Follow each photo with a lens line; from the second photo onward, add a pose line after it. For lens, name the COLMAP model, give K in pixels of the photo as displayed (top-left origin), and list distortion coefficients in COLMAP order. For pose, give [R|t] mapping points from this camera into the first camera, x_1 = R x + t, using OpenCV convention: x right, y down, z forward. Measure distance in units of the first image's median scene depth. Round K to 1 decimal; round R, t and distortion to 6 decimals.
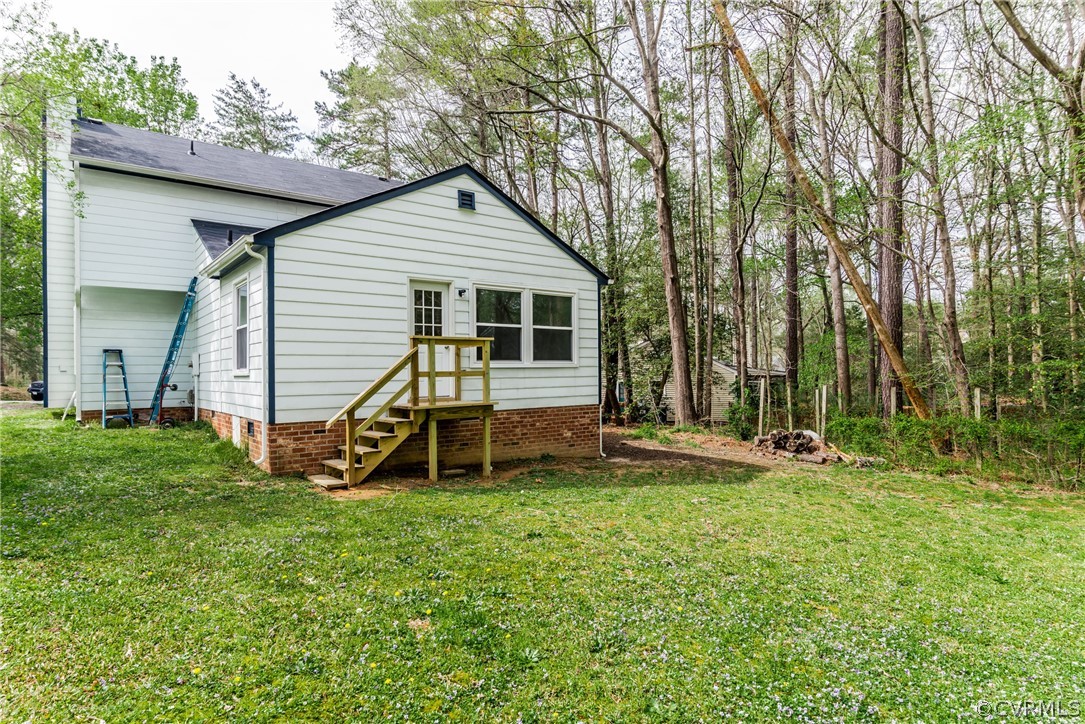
lens RADIAL K [[607.0, 0, 543.1], [0, 607.0, 365.8], [0, 0, 1]] dist [-0.004091, -0.000830]
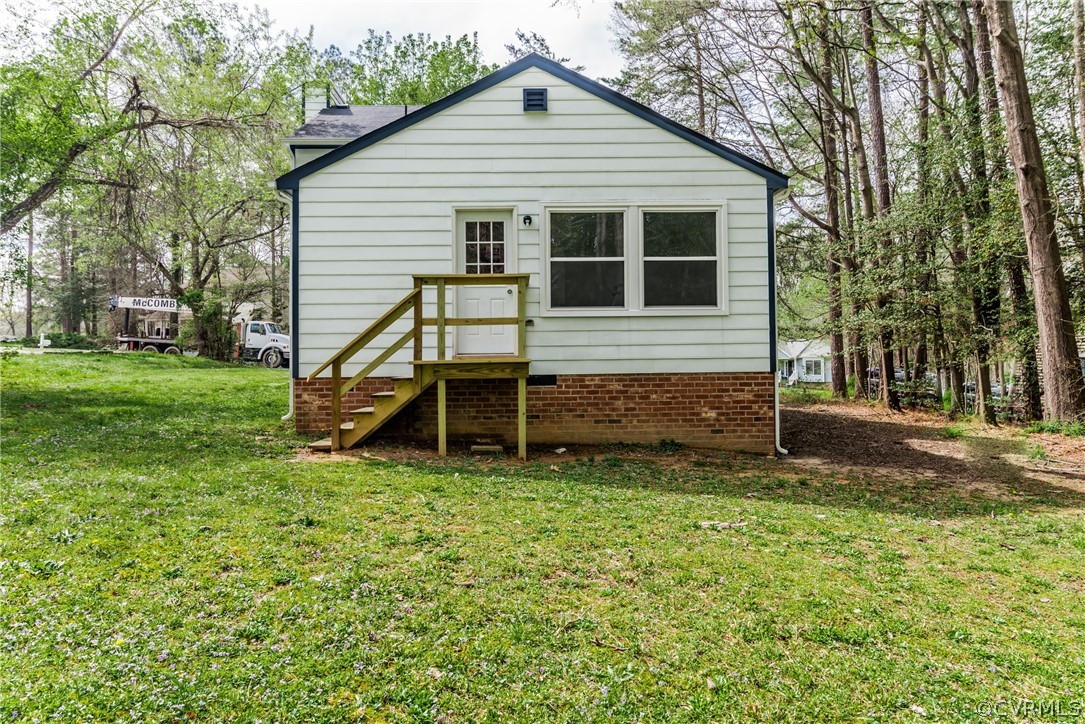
lens RADIAL K [[713.0, 0, 537.0], [0, 713.0, 334.1], [0, 0, 1]] dist [0.004627, 0.001295]
pose [[0.795110, -0.017449, -0.606214, 0.408563], [0.006550, 0.999775, -0.020187, 0.041710], [0.606430, 0.012080, 0.795045, 0.274174]]
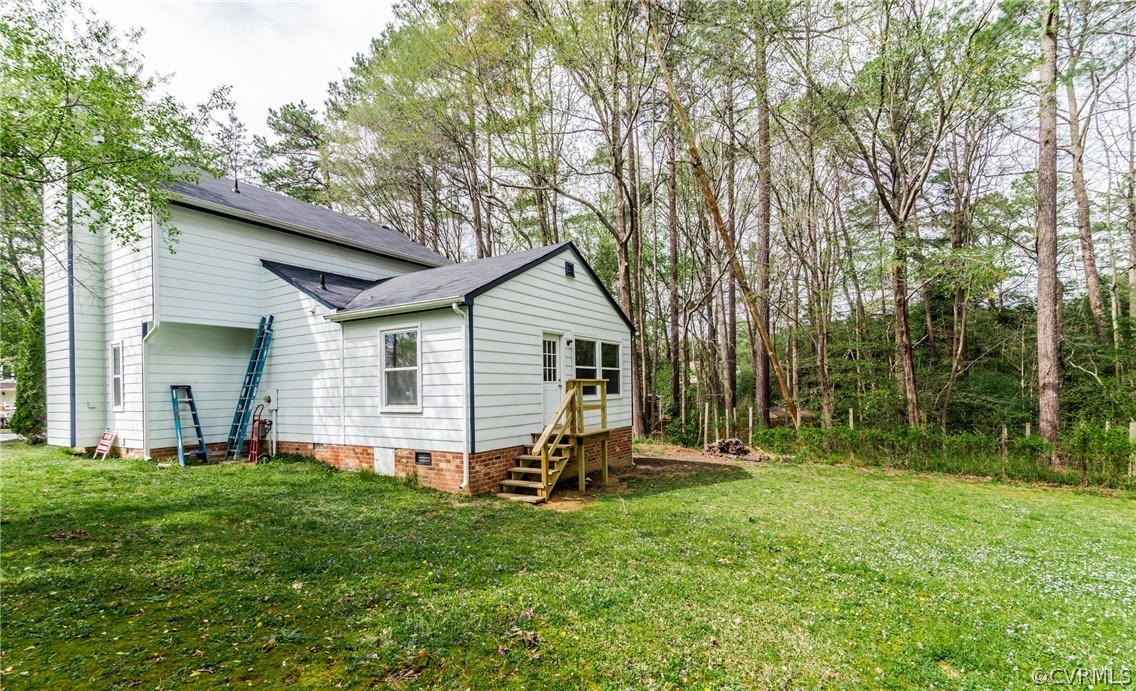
lens RADIAL K [[522.8, 0, 568.7], [0, 522.8, 383.0], [0, 0, 1]] dist [-0.000806, 0.000295]
pose [[0.938875, -0.002659, 0.344247, -0.491729], [0.004027, 0.999987, -0.003259, -0.031045], [-0.344234, 0.004446, 0.938873, -0.026950]]
